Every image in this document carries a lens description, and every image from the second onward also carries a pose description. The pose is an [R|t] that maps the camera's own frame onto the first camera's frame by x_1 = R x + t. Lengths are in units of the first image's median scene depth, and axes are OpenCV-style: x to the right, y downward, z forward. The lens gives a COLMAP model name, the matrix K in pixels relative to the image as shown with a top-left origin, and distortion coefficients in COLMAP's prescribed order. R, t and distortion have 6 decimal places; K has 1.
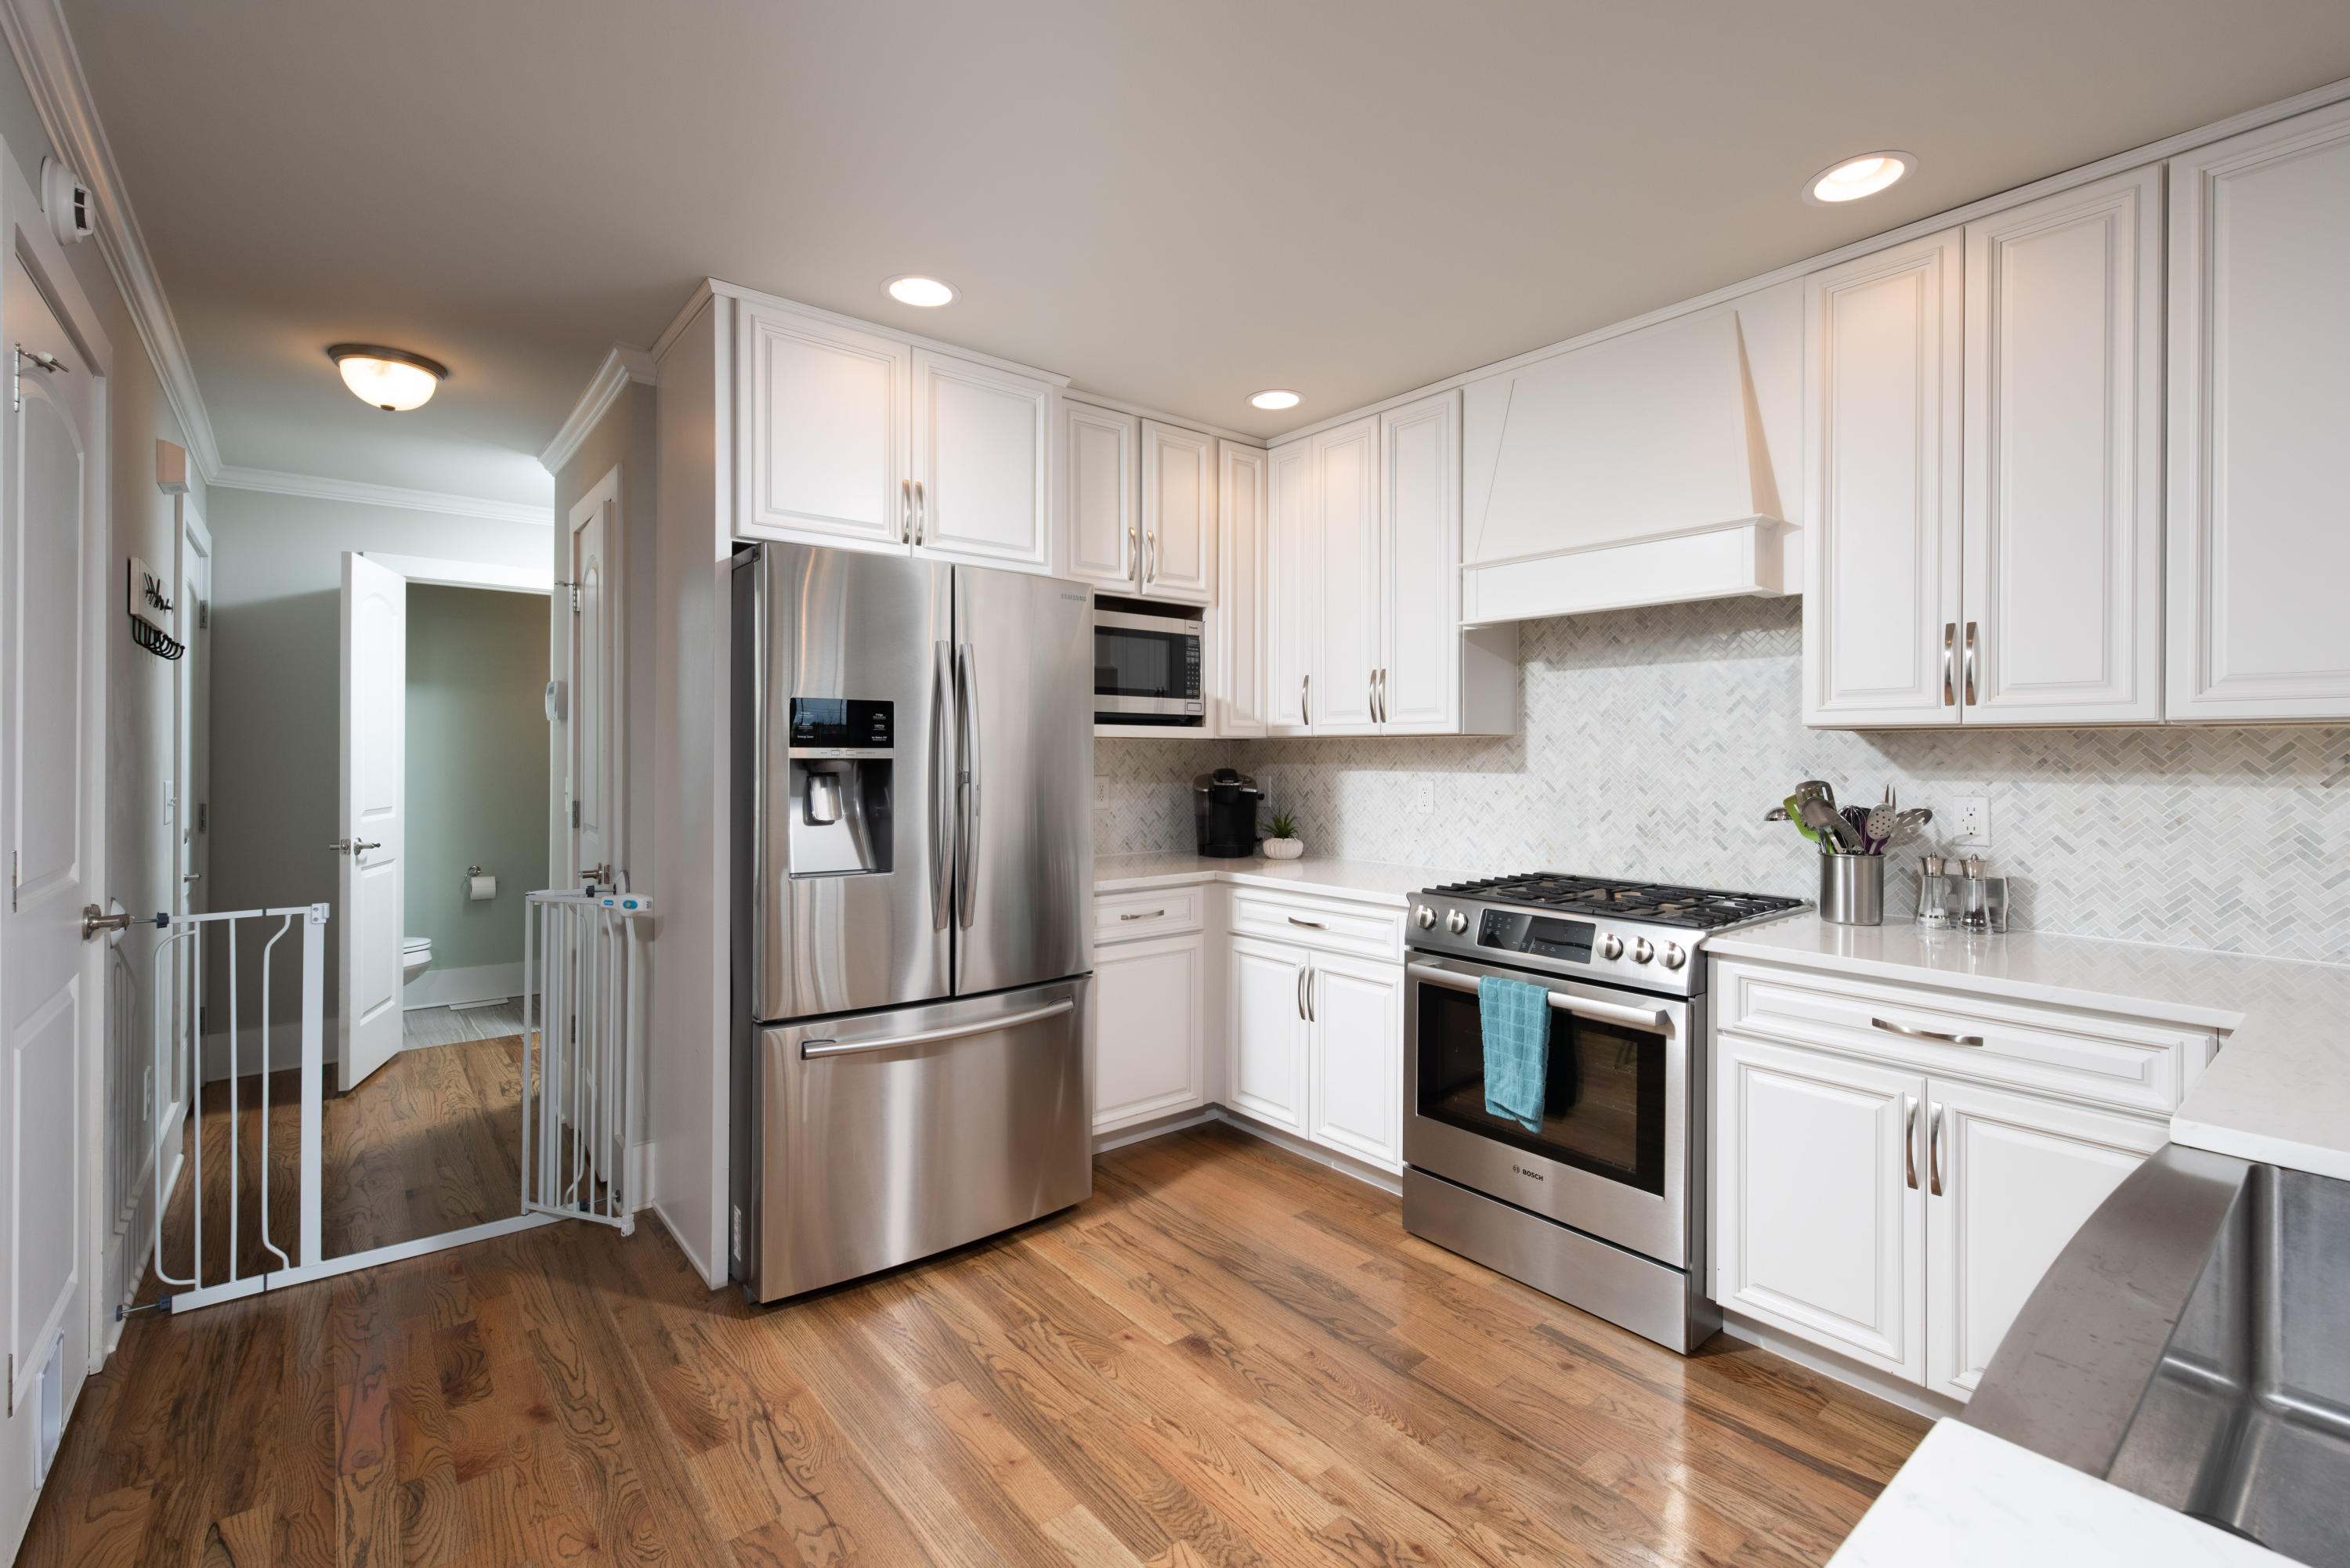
lens RADIAL K [[1047.3, 0, 1168.2], [0, 1047.3, 744.0], [0, 0, 1]] dist [0.001781, -0.000429]
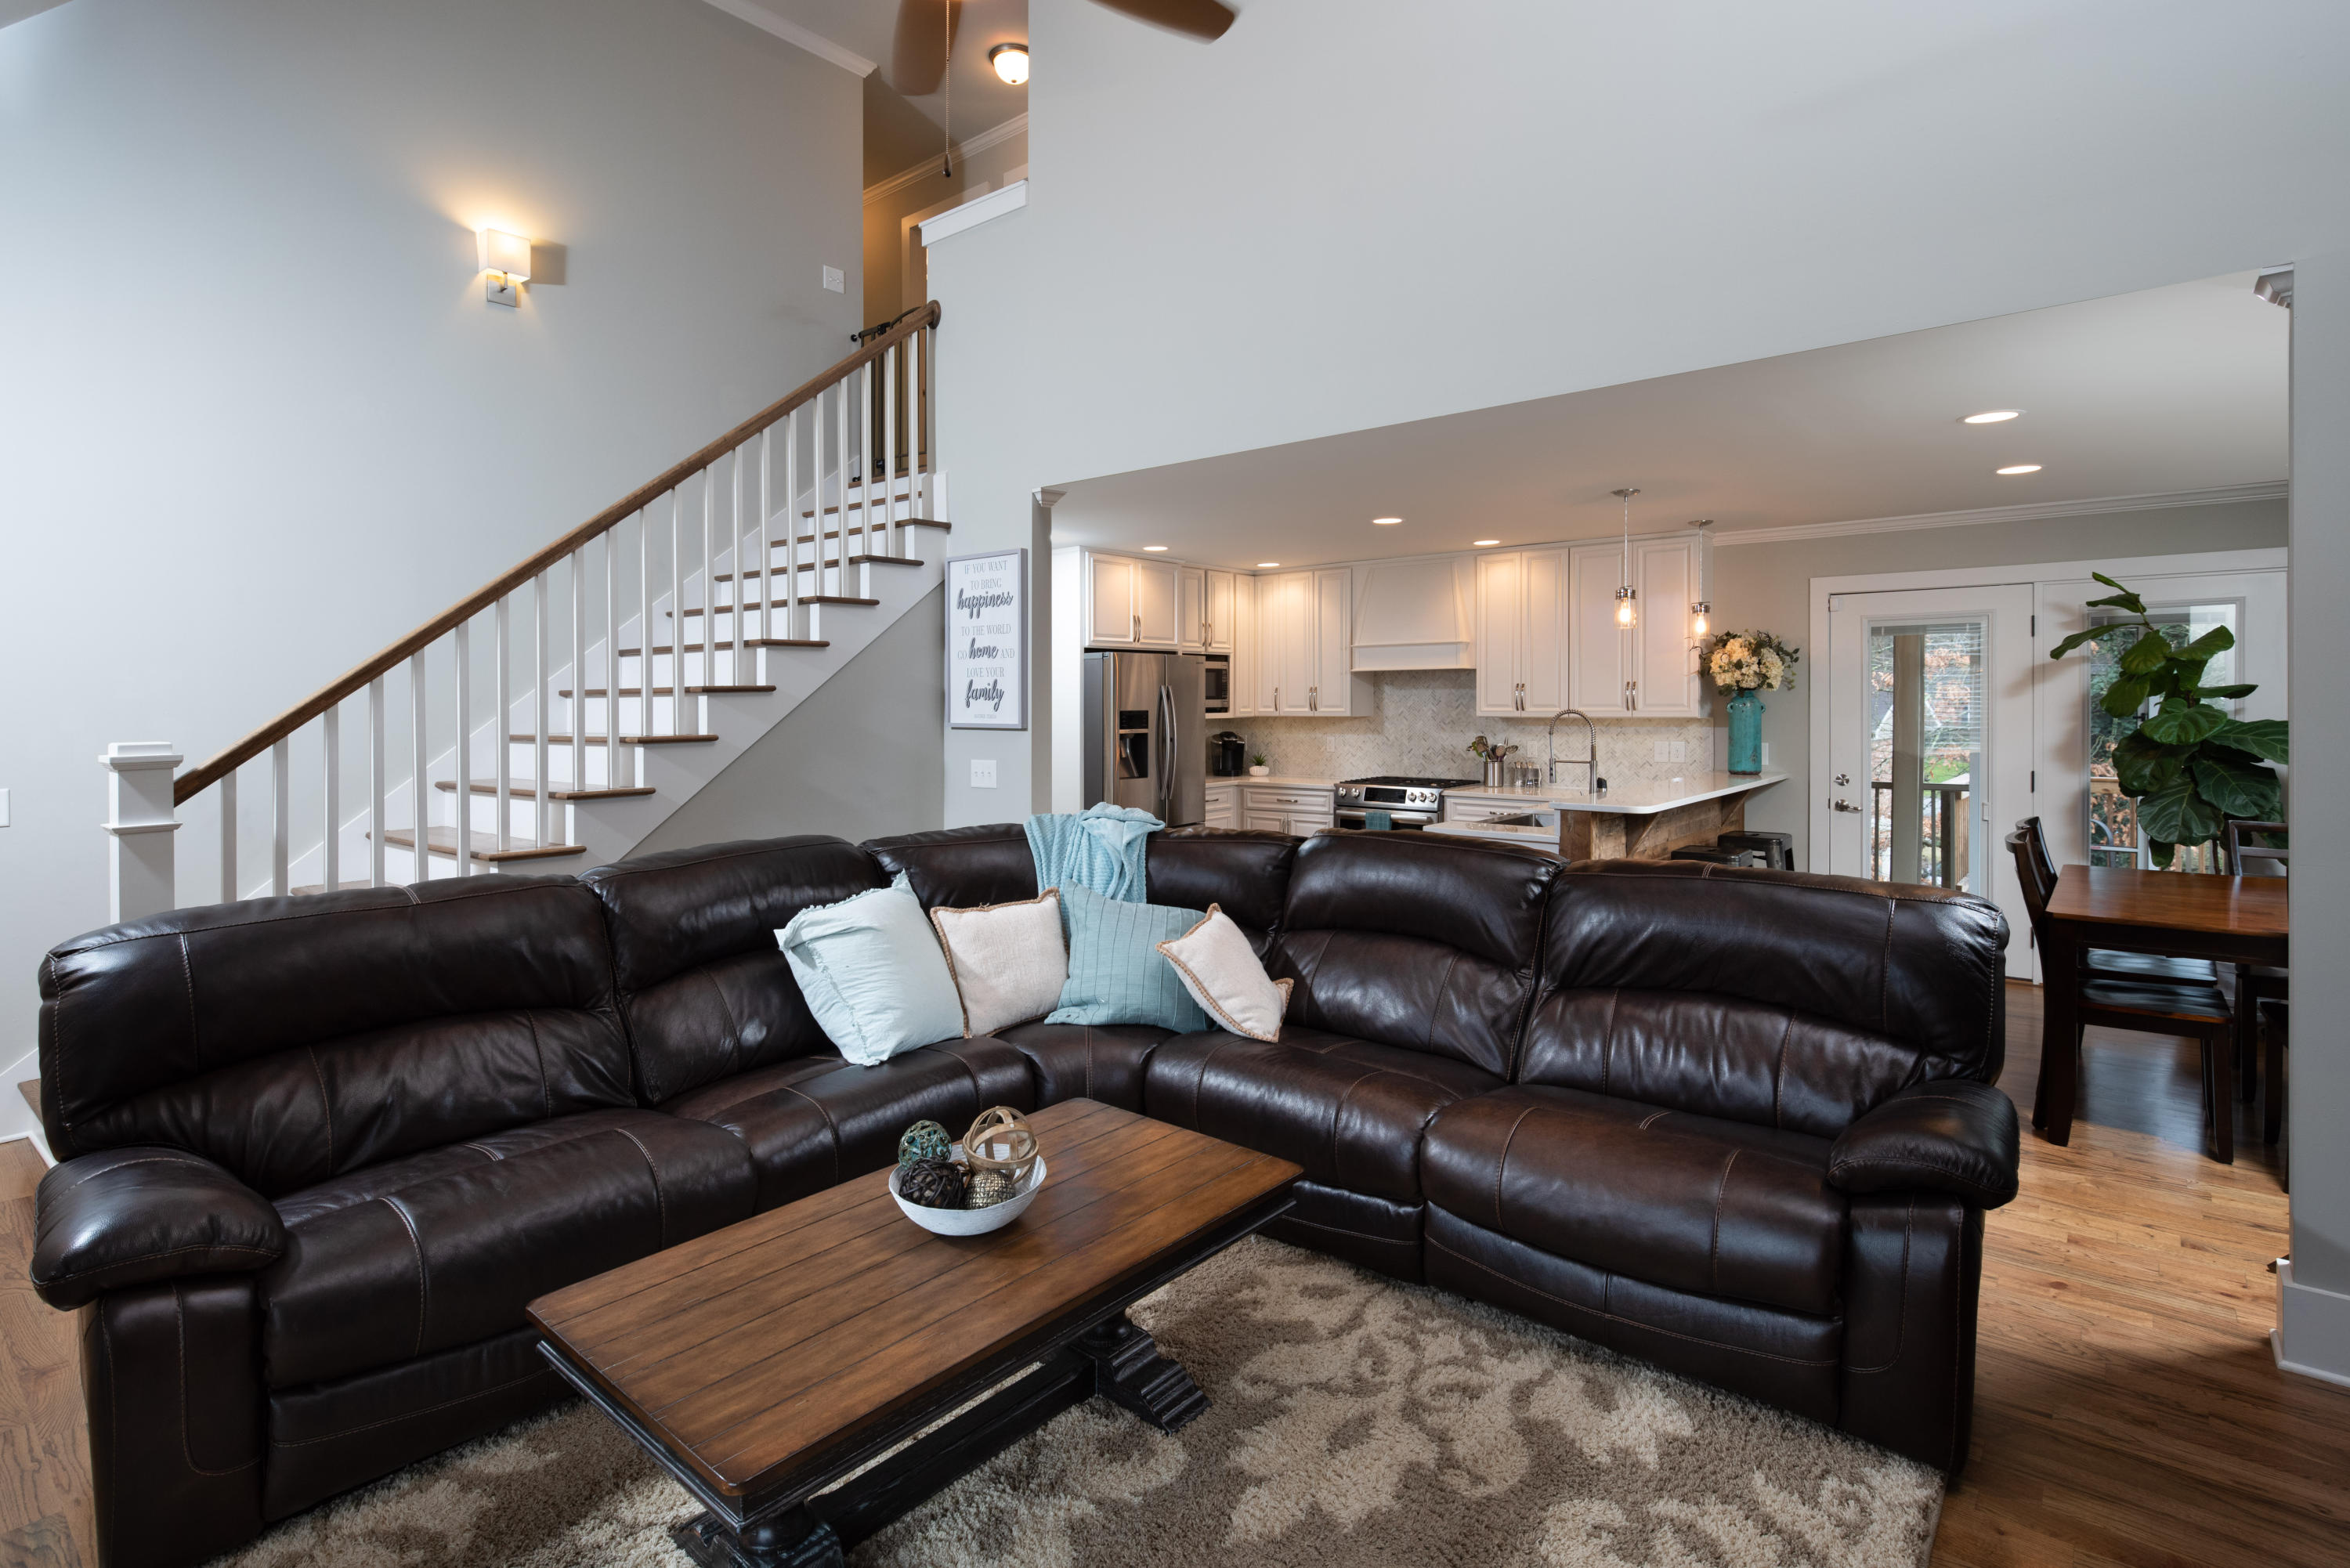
lens RADIAL K [[1095.6, 0, 1193.4], [0, 1095.6, 716.1], [0, 0, 1]] dist [0.001687, 0.000614]
pose [[0.980328, -0.011084, 0.197065, -0.613580], [0.006782, 0.999724, 0.022492, -0.076809], [-0.197260, -0.020713, 0.980132, -1.481352]]
